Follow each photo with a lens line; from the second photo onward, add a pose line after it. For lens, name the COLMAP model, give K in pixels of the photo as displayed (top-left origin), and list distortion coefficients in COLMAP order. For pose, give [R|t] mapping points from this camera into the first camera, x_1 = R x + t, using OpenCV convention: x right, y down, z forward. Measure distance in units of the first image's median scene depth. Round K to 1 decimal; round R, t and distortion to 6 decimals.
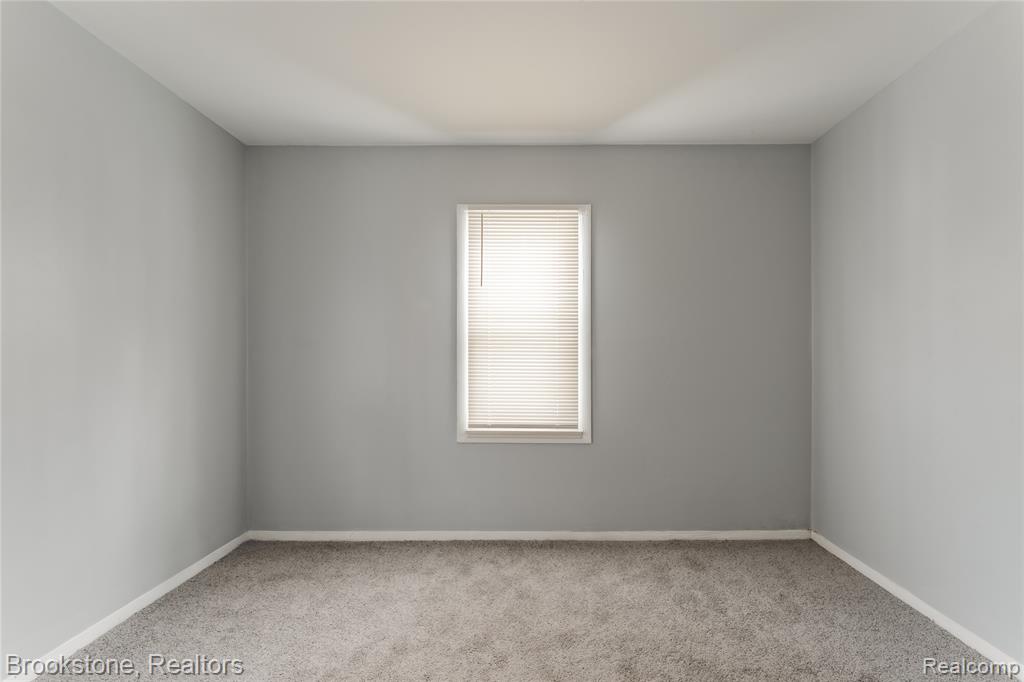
lens RADIAL K [[412.4, 0, 519.6], [0, 412.4, 349.5], [0, 0, 1]] dist [-0.001674, 0.000219]
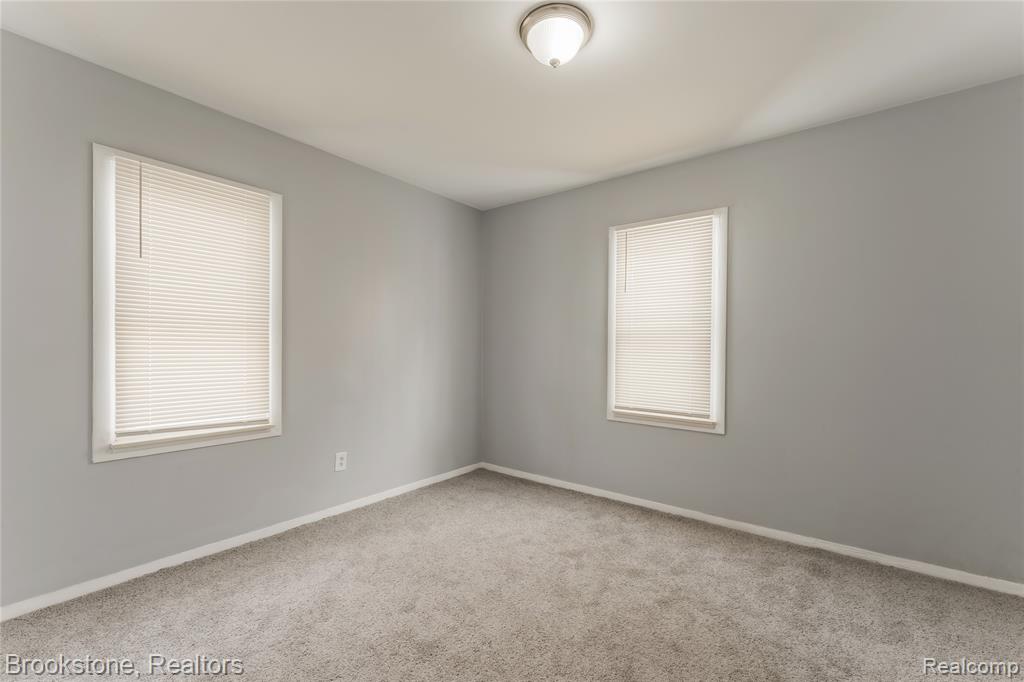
lens RADIAL K [[412.4, 0, 524.9], [0, 412.4, 345.9], [0, 0, 1]] dist [-0.001674, 0.000219]
pose [[0.808321, 0.006193, -0.588709, 0.434967], [-0.000958, 0.999957, 0.009203, -0.008852], [0.588741, -0.006874, 0.808293, -0.170086]]
